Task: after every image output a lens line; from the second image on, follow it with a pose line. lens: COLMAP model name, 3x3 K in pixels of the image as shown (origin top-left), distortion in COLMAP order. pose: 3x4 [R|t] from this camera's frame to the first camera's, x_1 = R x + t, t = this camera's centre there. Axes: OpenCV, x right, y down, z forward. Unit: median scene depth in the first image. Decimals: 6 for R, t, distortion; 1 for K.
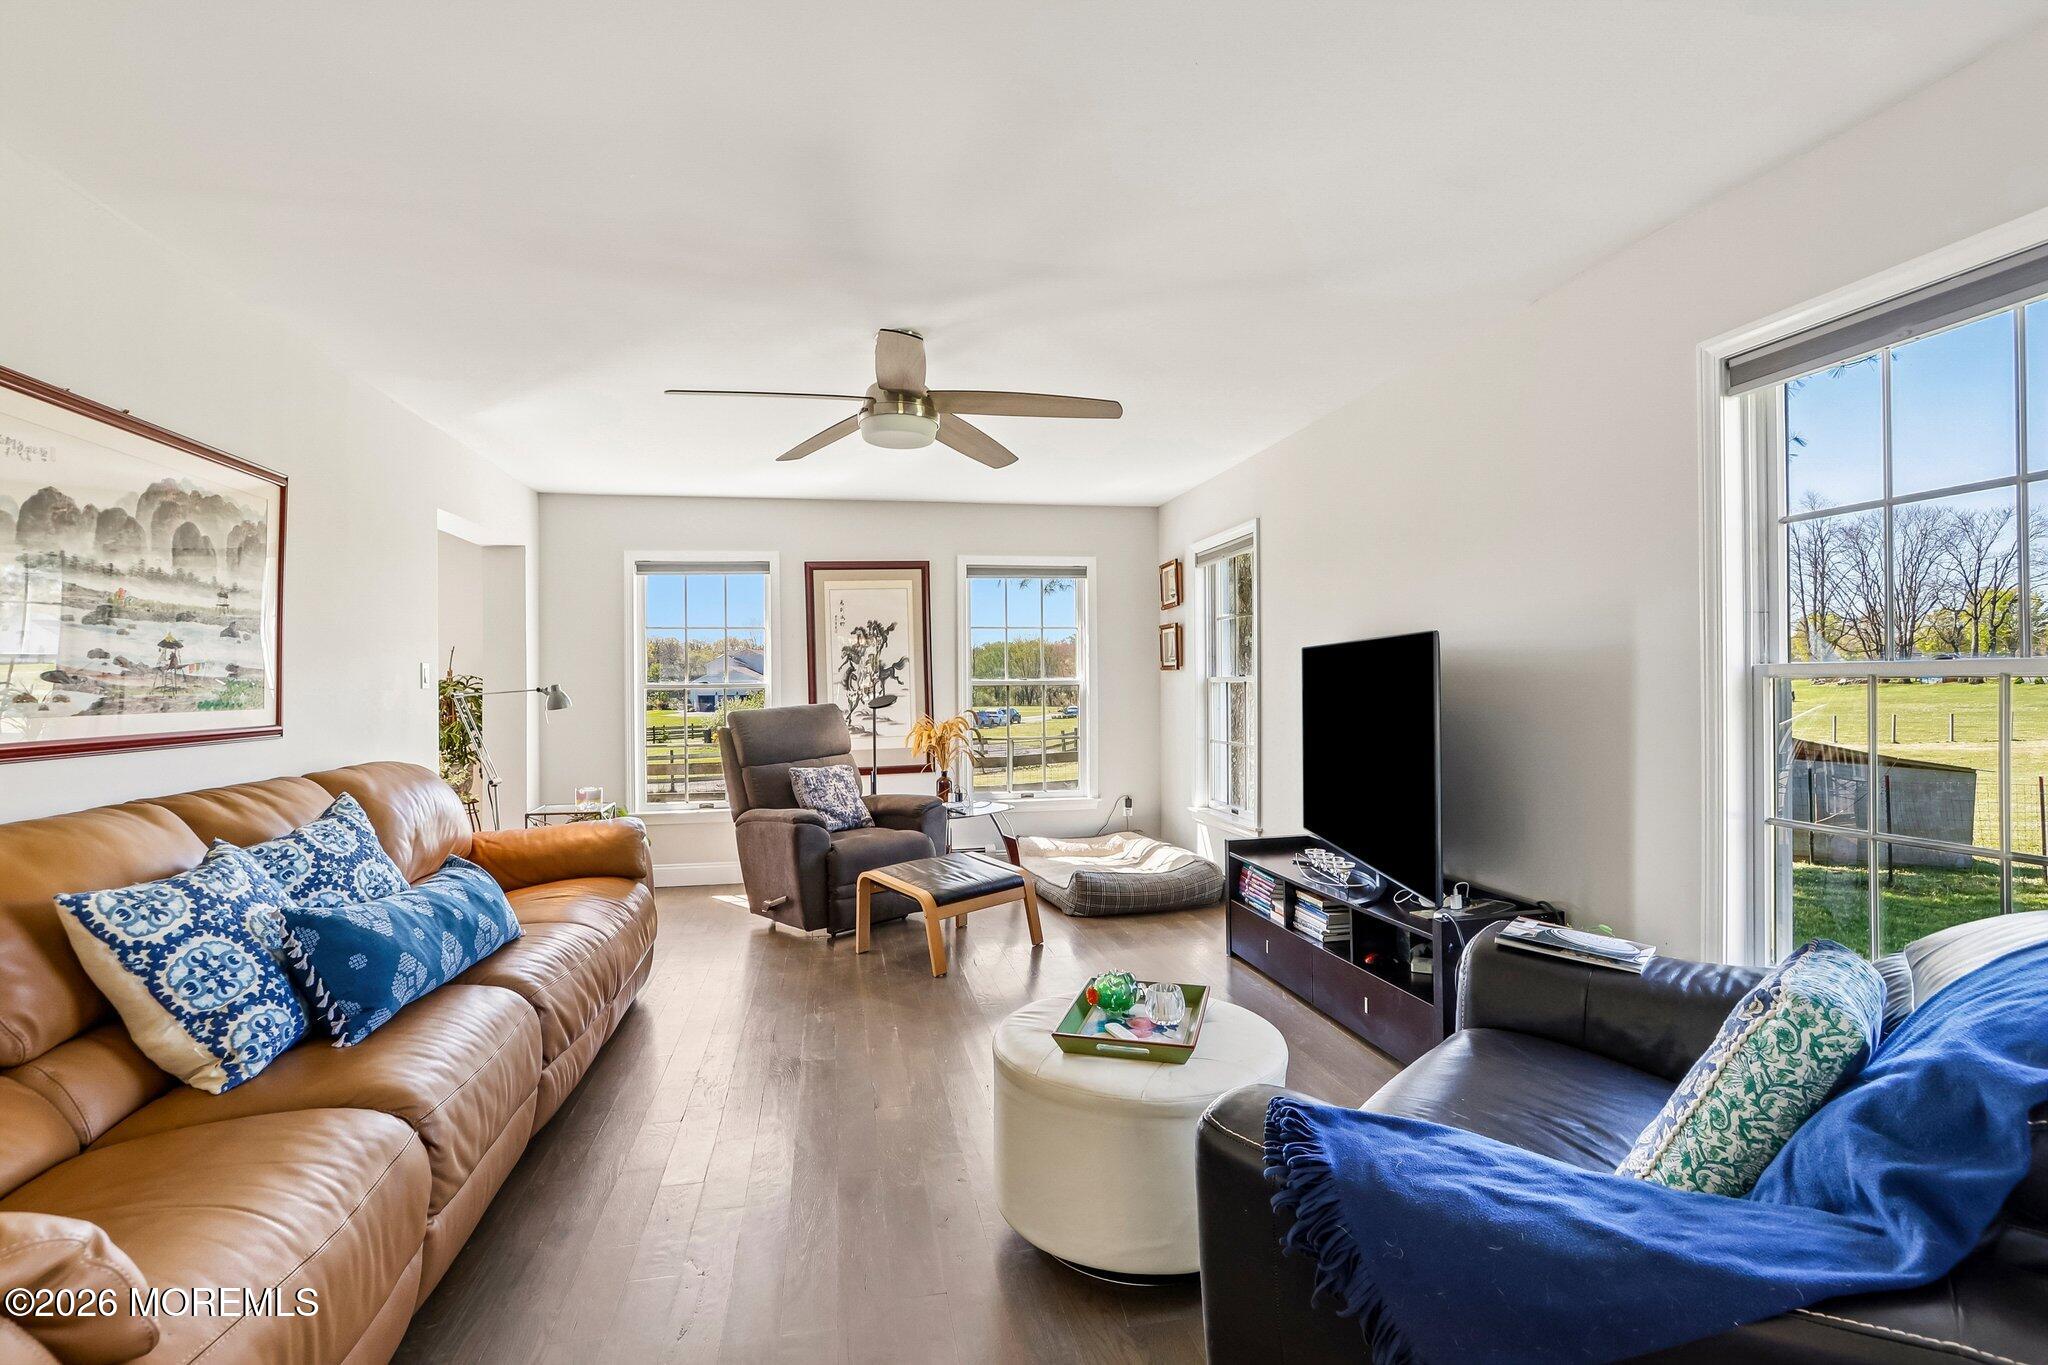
lens RADIAL K [[952.9, 0, 1025.5], [0, 952.9, 685.6], [0, 0, 1]] dist [-0.018878, 0.000379]
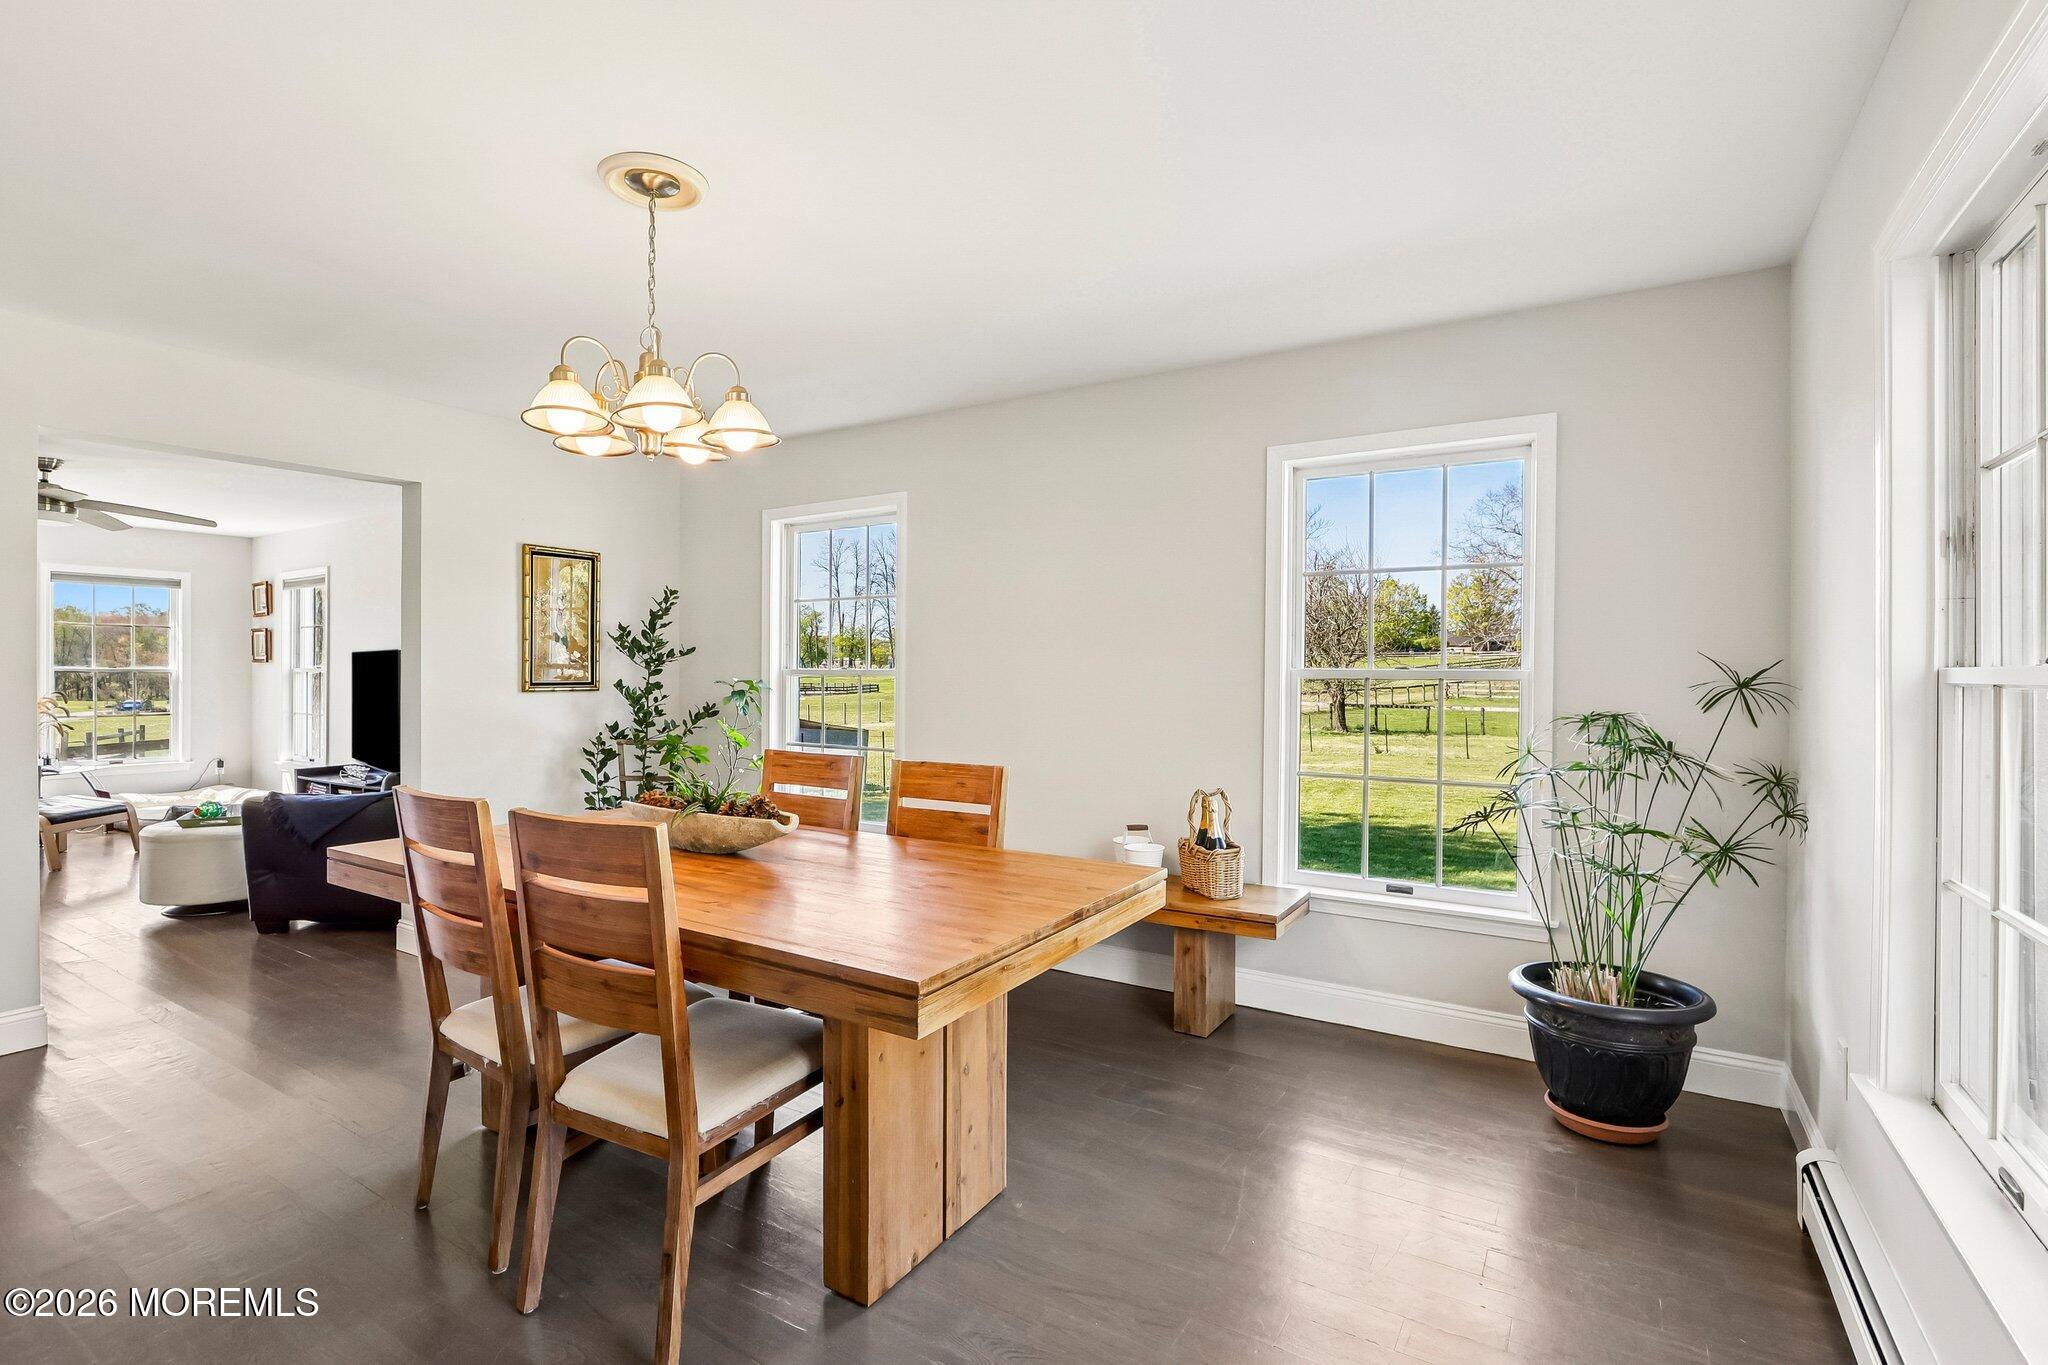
lens RADIAL K [[952.9, 0, 1026.4], [0, 952.9, 680.5], [0, 0, 1]] dist [-0.018878, 0.000379]
pose [[0.689501, 0.009202, 0.724227, -0.067015], [-0.010591, 0.999940, -0.002622, 0.001288], [-0.724208, -0.005862, 0.689557, -0.720327]]
